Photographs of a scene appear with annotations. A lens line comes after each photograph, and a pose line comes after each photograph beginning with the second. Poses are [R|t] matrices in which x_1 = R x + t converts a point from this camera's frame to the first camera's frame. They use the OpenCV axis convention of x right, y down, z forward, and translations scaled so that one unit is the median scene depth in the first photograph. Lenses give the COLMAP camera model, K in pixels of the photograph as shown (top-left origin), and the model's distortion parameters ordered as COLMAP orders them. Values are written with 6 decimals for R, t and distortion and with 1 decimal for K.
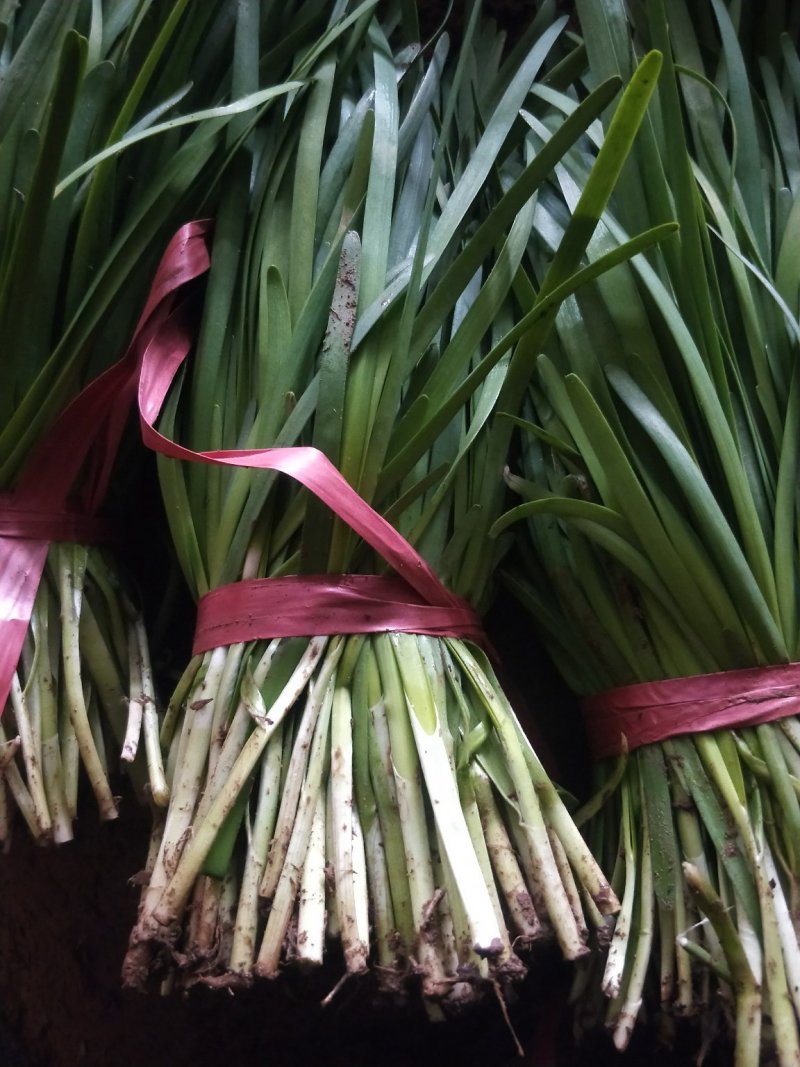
lens RADIAL K [[827.2, 0, 425.3], [0, 827.2, 539.8], [0, 0, 1]] dist [-0.002741, -0.055229]
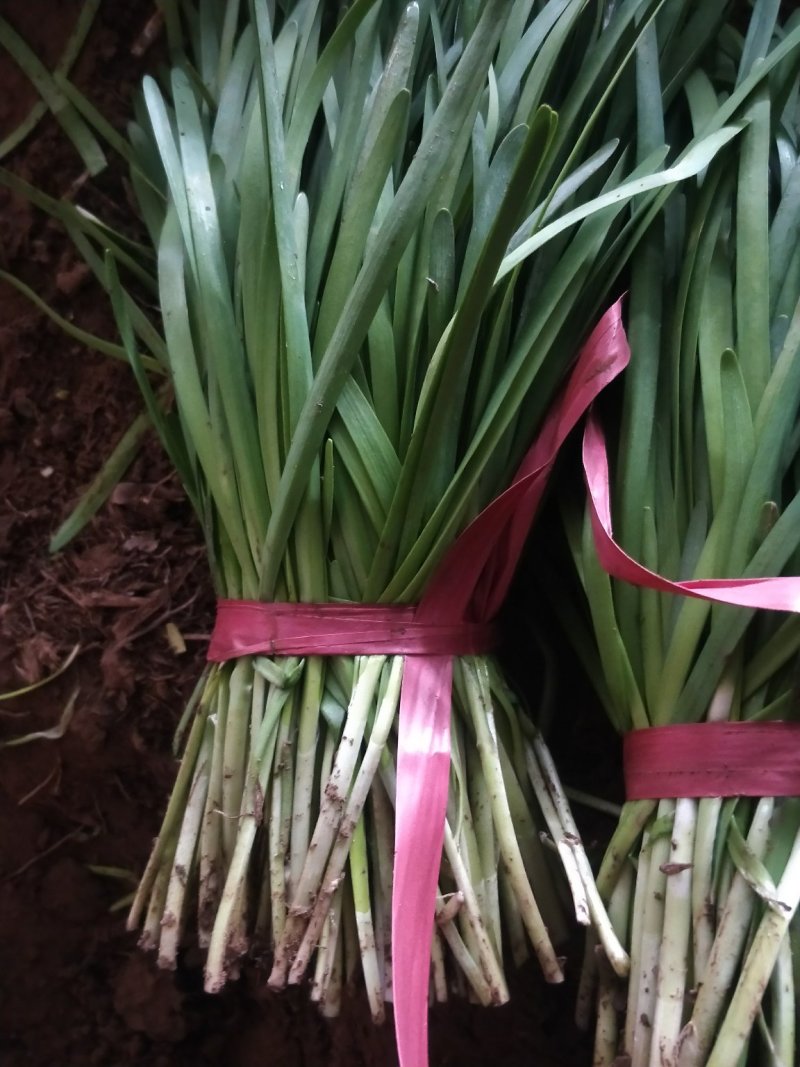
lens RADIAL K [[841.2, 0, 400.0], [0, 841.2, 533.5], [0, 0, 1]] dist [0.002364, -0.093236]
pose [[0.980078, -0.014611, -0.198072, -0.373609], [0.016237, 0.999846, 0.006586, -0.163039], [0.197946, -0.009671, 0.980165, 0.085014]]
